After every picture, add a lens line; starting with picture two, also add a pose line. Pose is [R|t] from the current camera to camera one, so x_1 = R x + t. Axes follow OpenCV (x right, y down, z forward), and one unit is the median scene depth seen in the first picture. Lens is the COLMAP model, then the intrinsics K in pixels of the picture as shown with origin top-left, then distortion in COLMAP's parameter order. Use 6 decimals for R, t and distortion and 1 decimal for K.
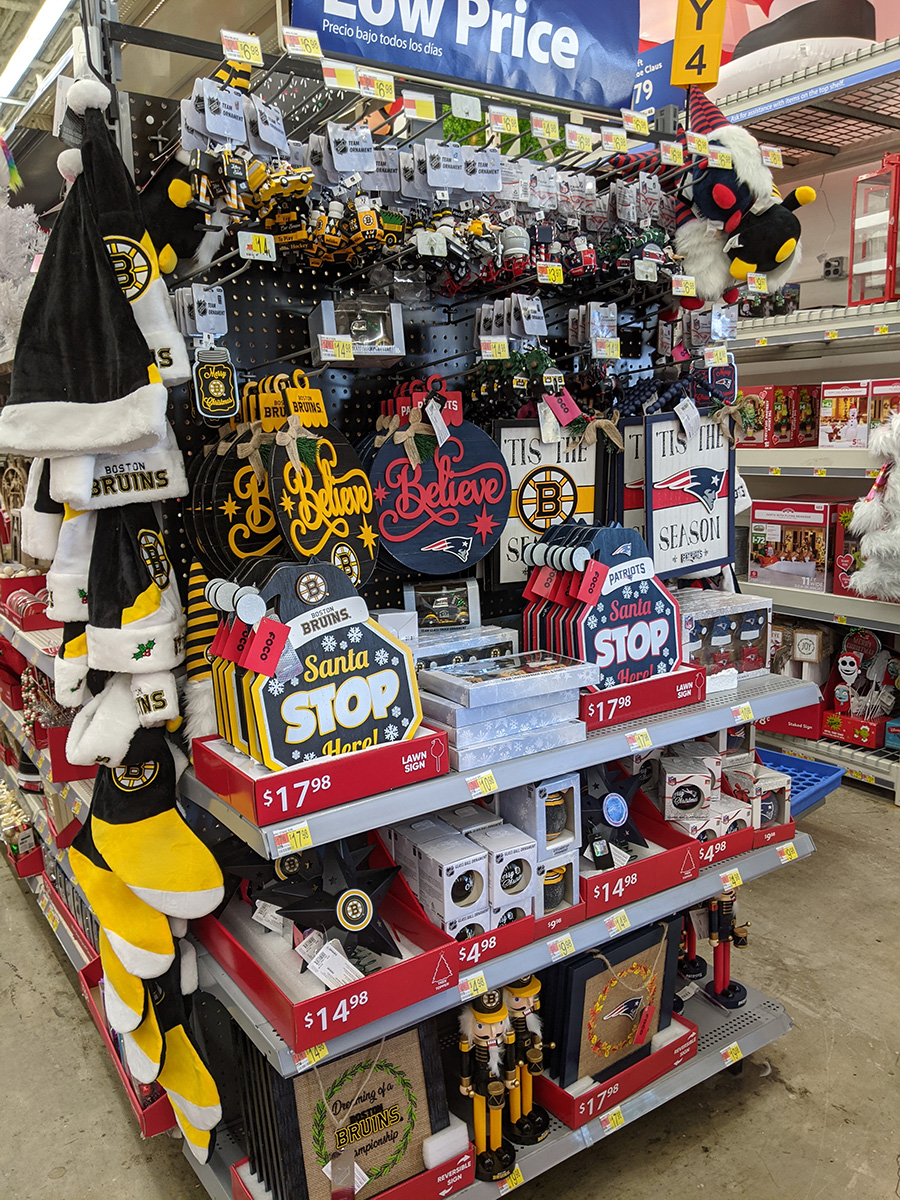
lens RADIAL K [[962.4, 0, 453.4], [0, 962.4, 611.3], [0, 0, 1]] dist [0.057916, -0.095934]
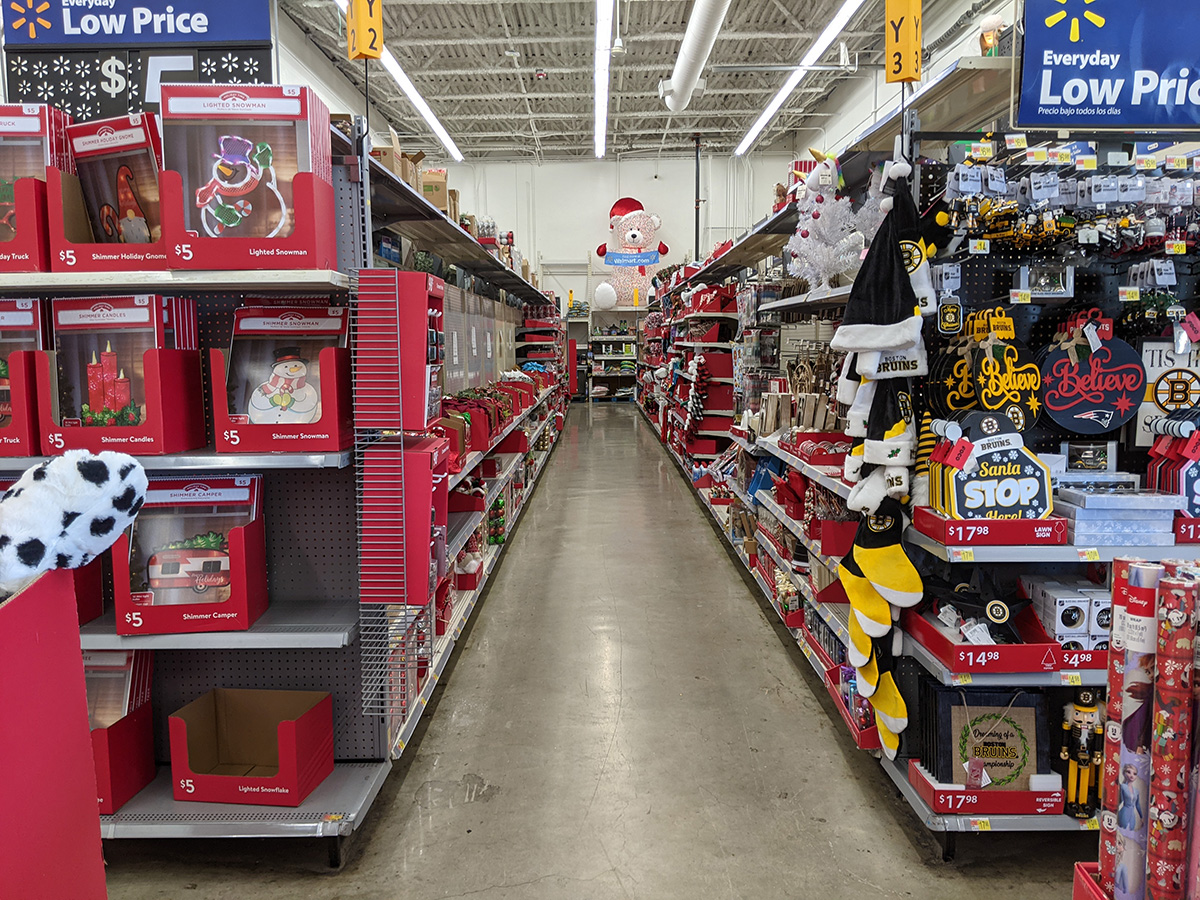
lens RADIAL K [[962.4, 0, 593.8], [0, 962.4, 450.3], [0, 0, 1]] dist [0.057916, -0.095934]
pose [[0.823949, 0.087285, -0.559902, 0.244844], [-0.126189, 0.991518, -0.031128, 0.159290], [0.552435, 0.096302, 0.827974, -0.855153]]
